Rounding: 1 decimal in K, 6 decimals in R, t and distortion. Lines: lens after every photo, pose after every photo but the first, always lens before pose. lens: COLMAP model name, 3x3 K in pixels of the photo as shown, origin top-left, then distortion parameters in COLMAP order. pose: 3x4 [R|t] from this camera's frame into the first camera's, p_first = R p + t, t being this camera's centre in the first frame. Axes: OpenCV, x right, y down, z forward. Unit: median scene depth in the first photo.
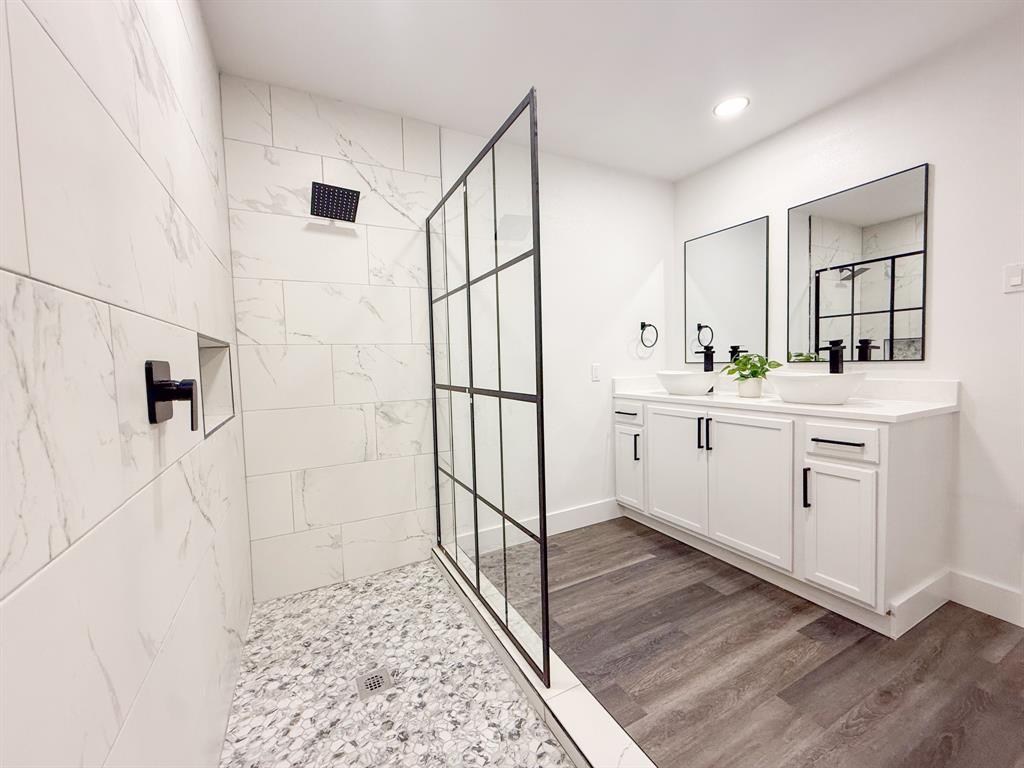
lens RADIAL K [[410.1, 0, 512.0], [0, 410.1, 384.1], [0, 0, 1]] dist [0.000118, 0.000523]
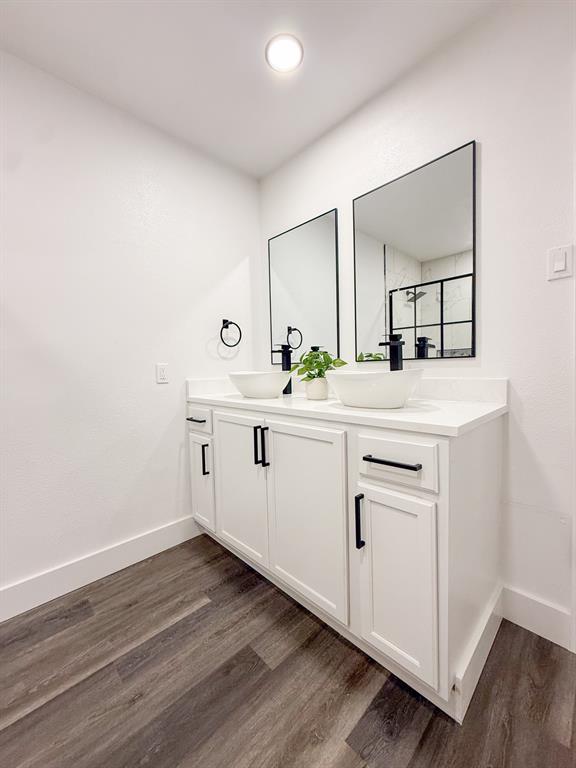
lens RADIAL K [[307.6, 0, 289.9], [0, 307.6, 381.5], [0, 0, 1]] dist [0.000118, 0.000523]
pose [[0.957485, -0.006973, 0.288400, 0.384094], [0.011936, 0.999809, -0.015455, 0.002616], [-0.288237, 0.018240, 0.957385, 0.434742]]
